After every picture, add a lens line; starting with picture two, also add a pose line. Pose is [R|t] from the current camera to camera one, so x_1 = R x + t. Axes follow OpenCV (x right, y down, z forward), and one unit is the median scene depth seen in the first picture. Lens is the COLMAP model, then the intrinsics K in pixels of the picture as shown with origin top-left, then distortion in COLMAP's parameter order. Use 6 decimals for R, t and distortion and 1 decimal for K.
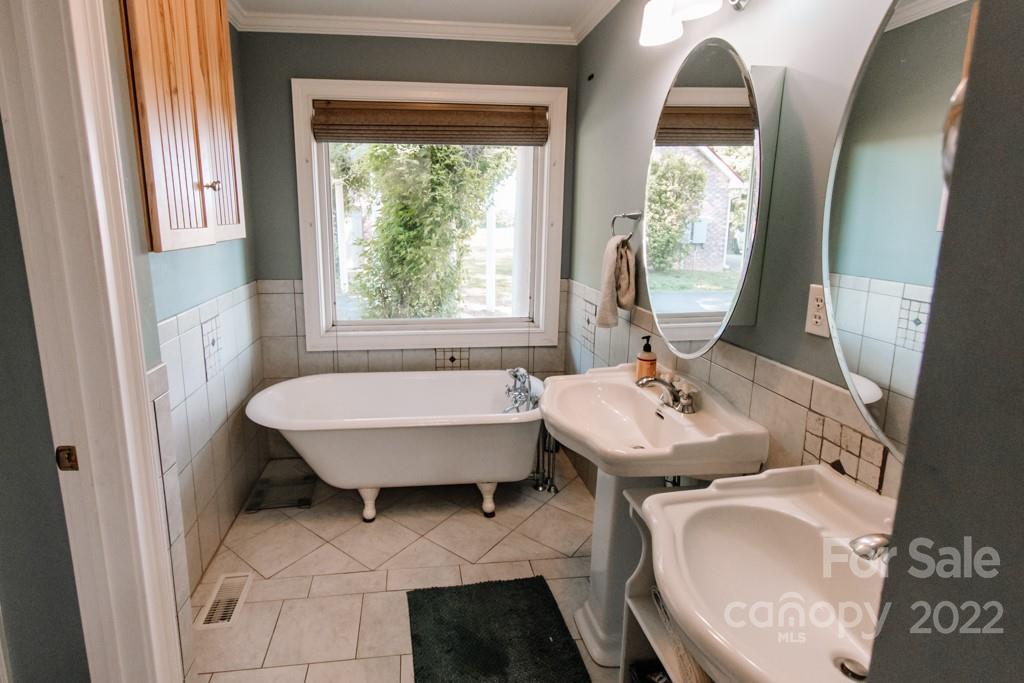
lens RADIAL K [[476.1, 0, 487.9], [0, 476.1, 300.6], [0, 0, 1]] dist [-0.006302, -0.000179]
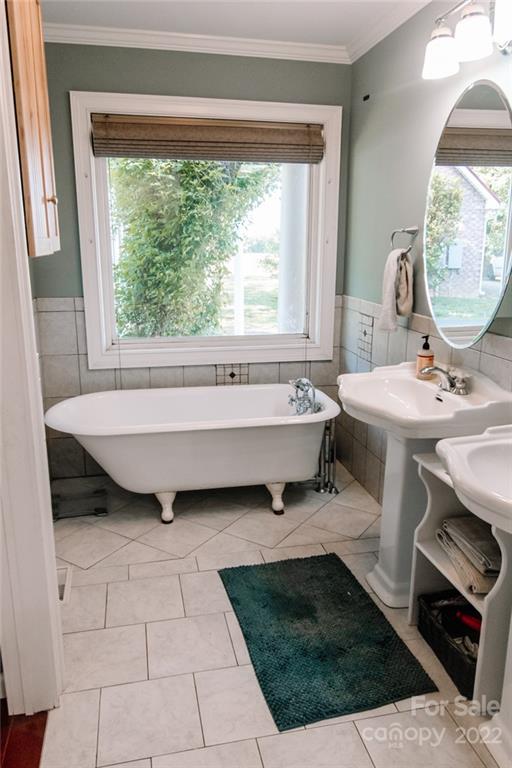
lens RADIAL K [[582.2, 0, 256.4], [0, 582.2, 383.5], [0, 0, 1]] dist [-0.000288, -0.012095]
pose [[0.994411, -0.024373, 0.102730, -0.165866], [0.018266, 0.998033, 0.059968, 0.073432], [-0.103990, -0.057757, 0.992900, -0.272651]]
